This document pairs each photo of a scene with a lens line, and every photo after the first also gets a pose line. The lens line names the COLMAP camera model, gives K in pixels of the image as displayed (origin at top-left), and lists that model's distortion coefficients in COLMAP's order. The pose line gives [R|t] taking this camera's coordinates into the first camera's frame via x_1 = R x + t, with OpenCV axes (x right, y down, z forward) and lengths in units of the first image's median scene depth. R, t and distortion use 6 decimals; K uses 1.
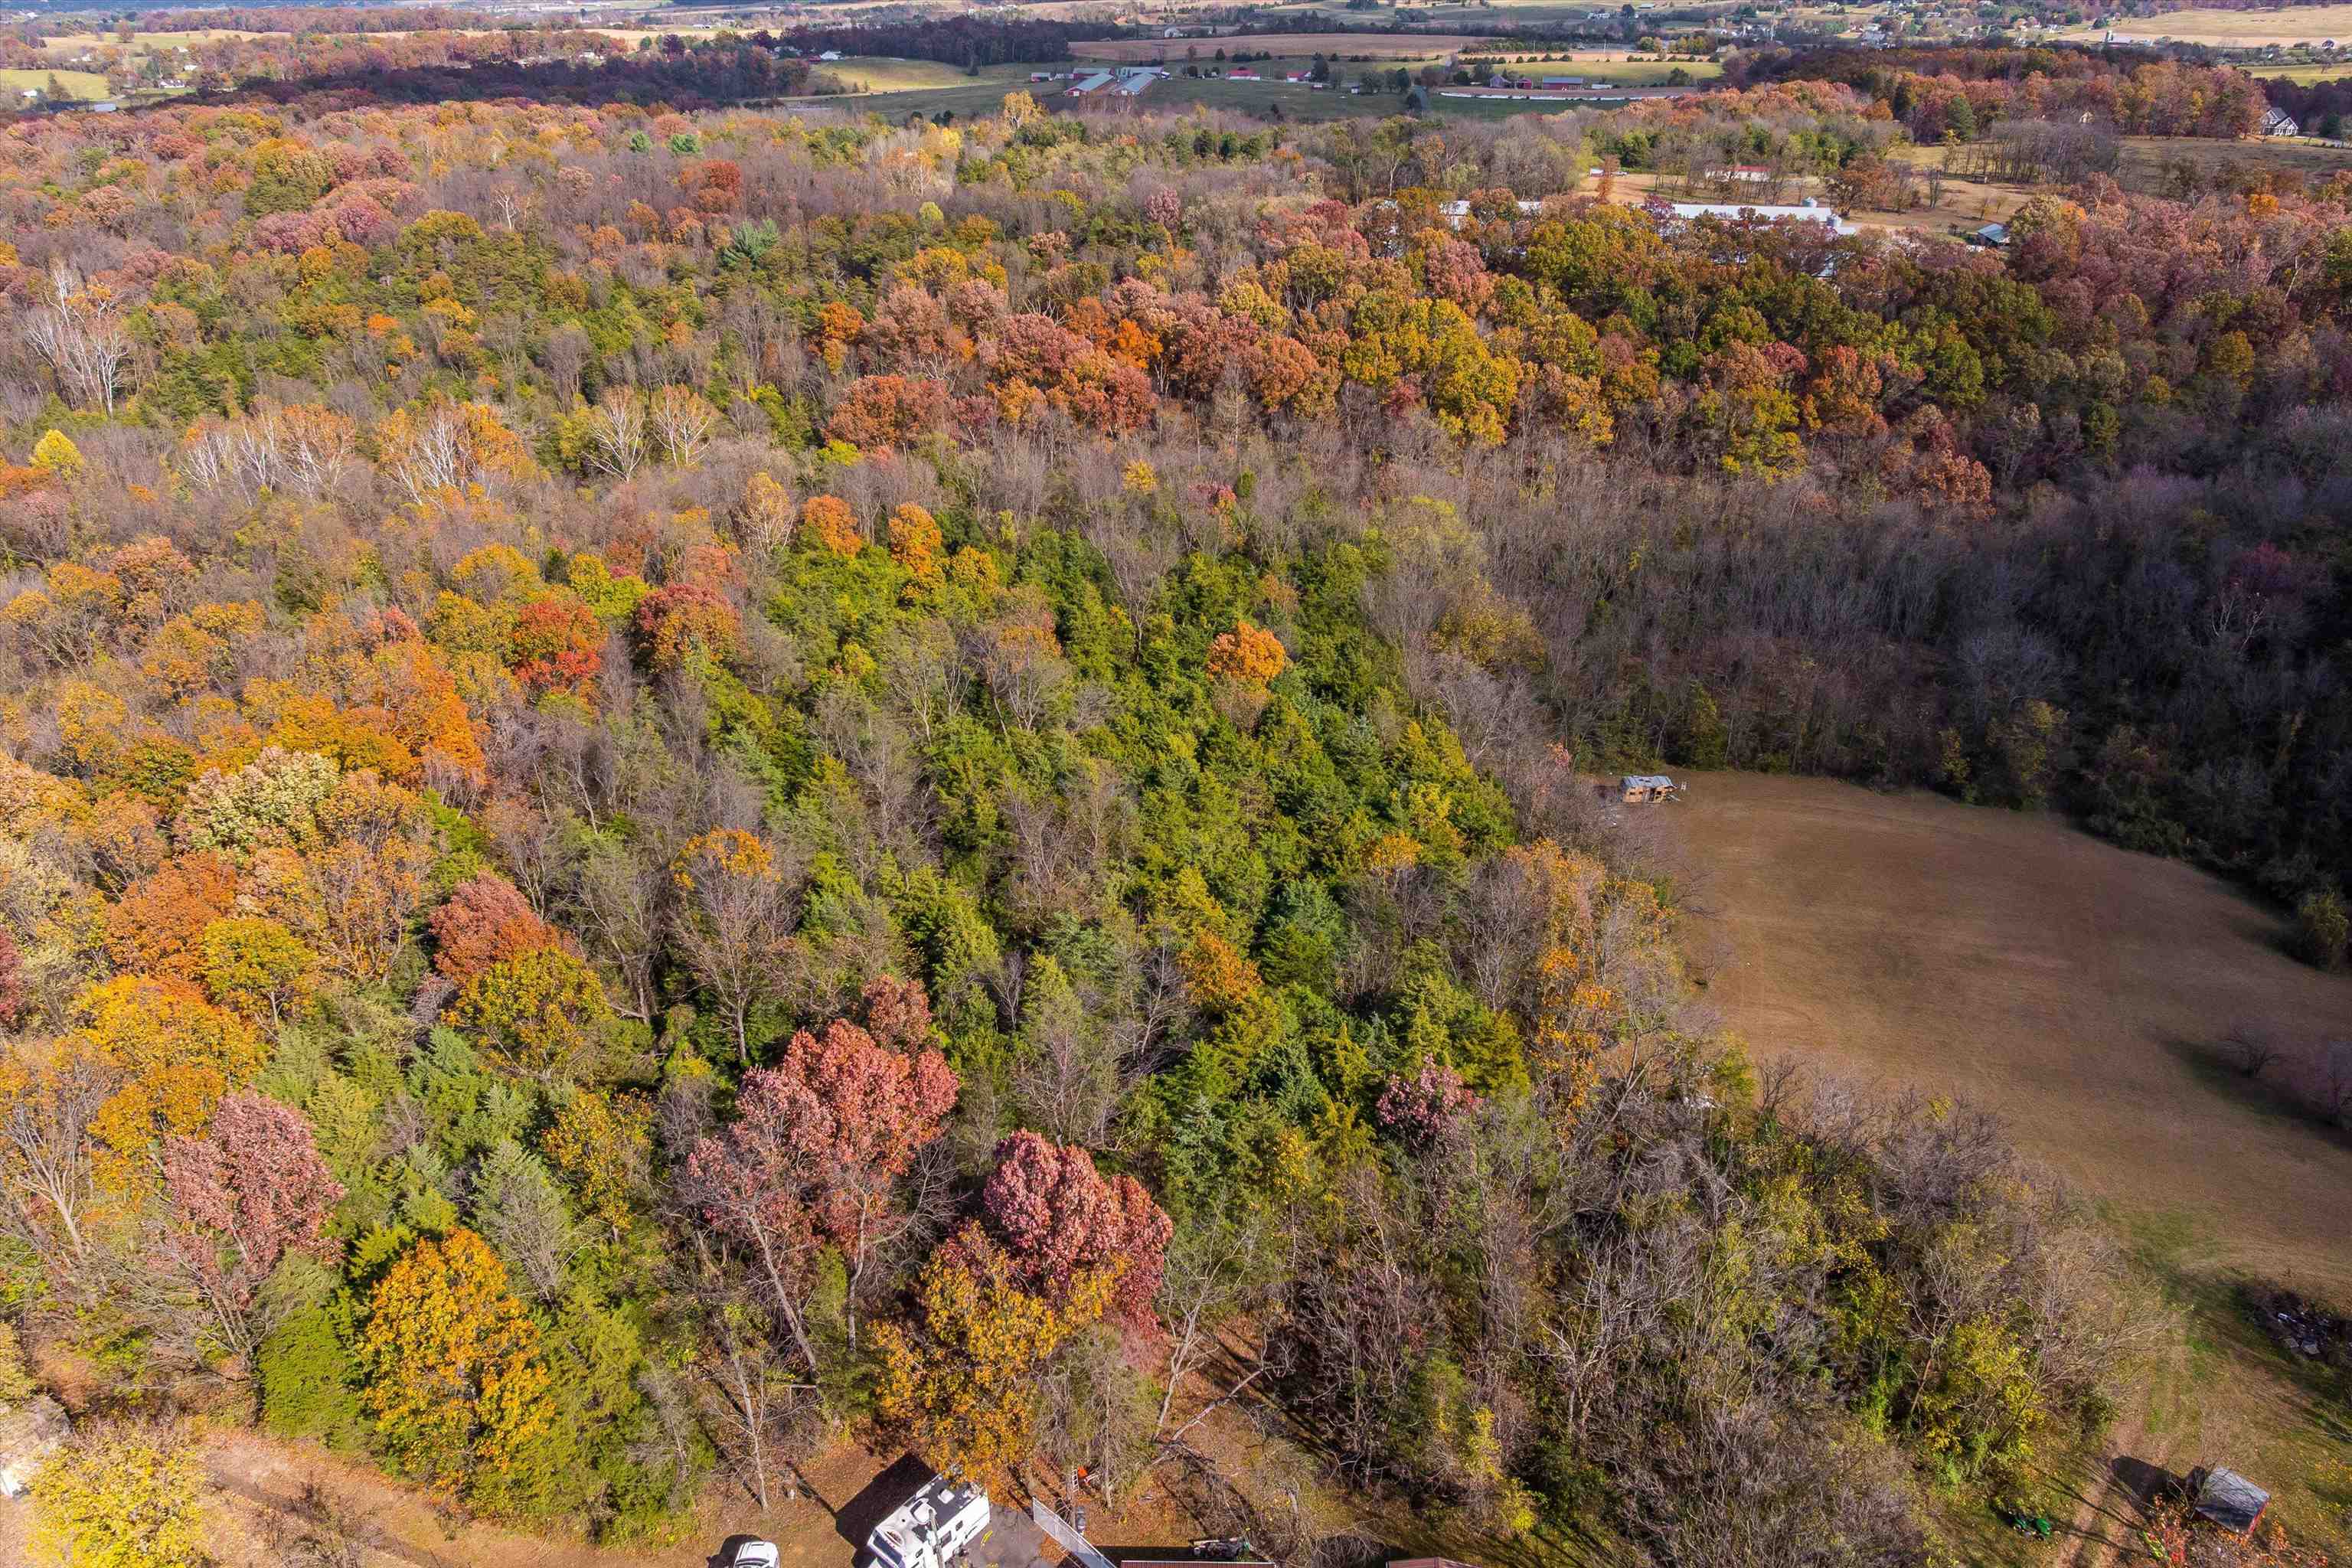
lens RADIAL K [[1699.6, 0, 1176.0], [0, 1699.6, 784.0], [0, 0, 1]] dist [-0.061787, 0.030175]
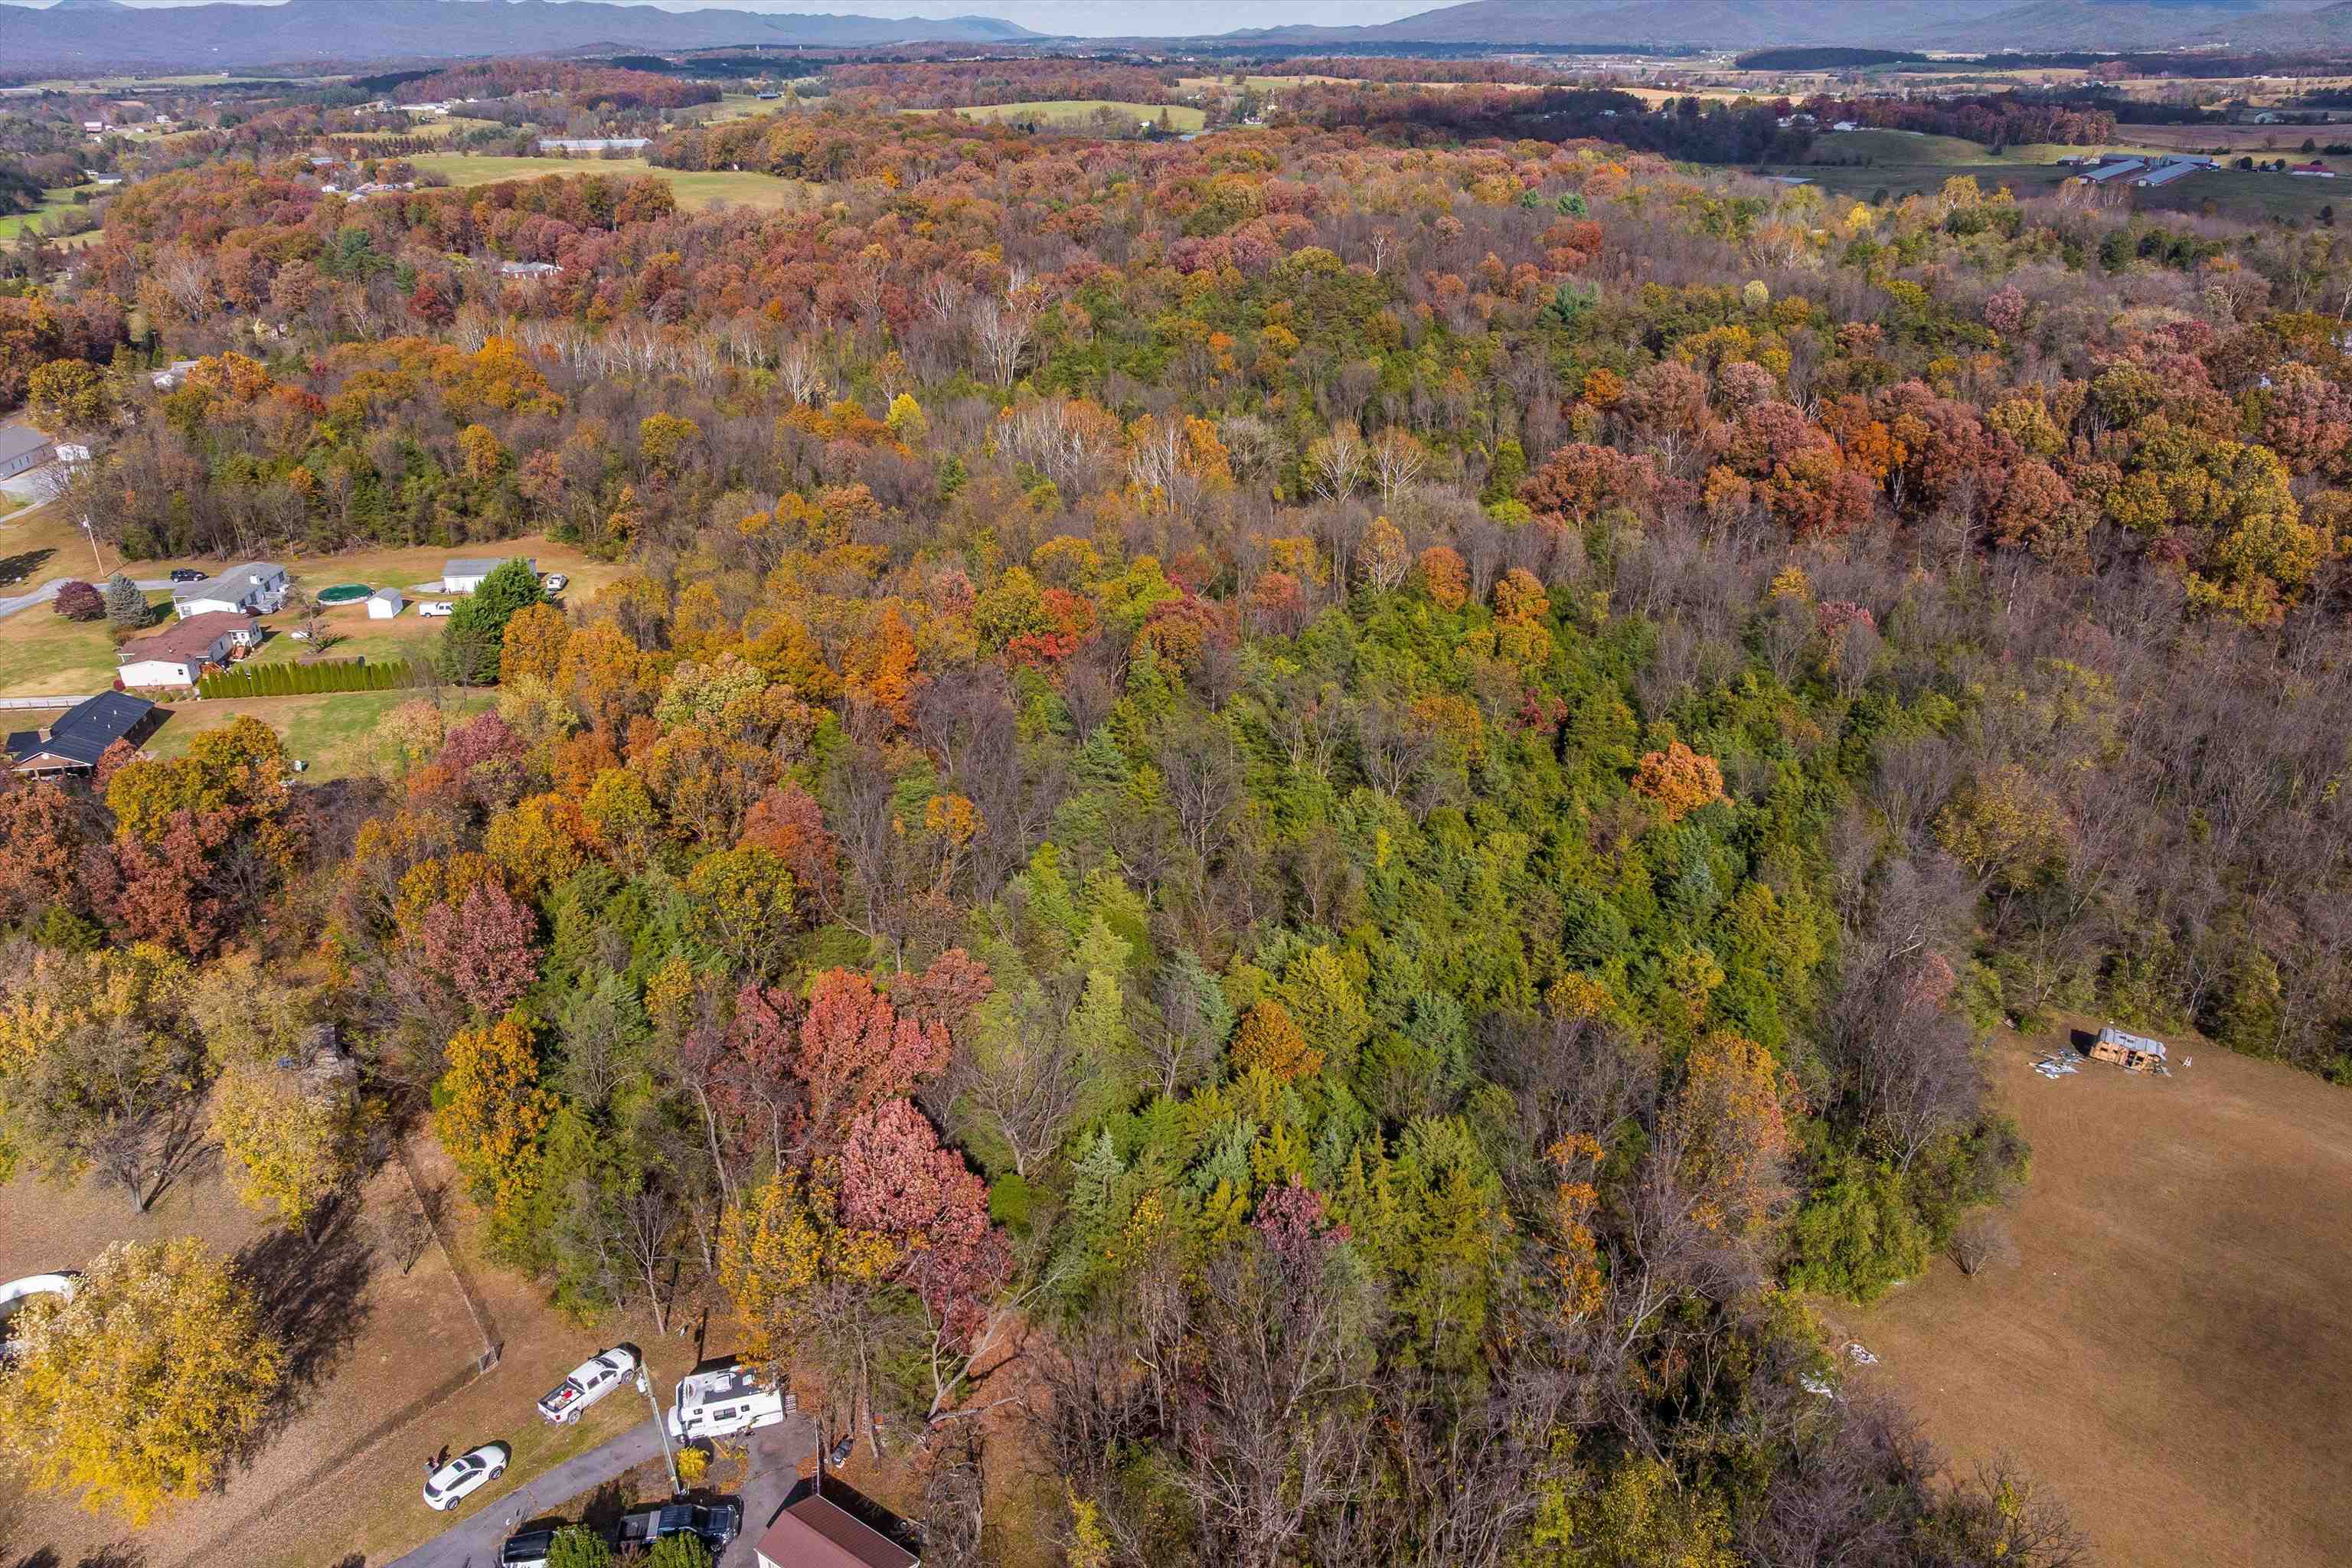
lens RADIAL K [[1699.6, 0, 1176.0], [0, 1699.6, 784.0], [0, 0, 1]] dist [-0.061787, 0.030175]
pose [[0.825256, 0.230030, -0.515789, 0.175378], [-0.245309, 0.968640, 0.039501, -0.025025], [0.508700, 0.093929, 0.855805, 0.038207]]
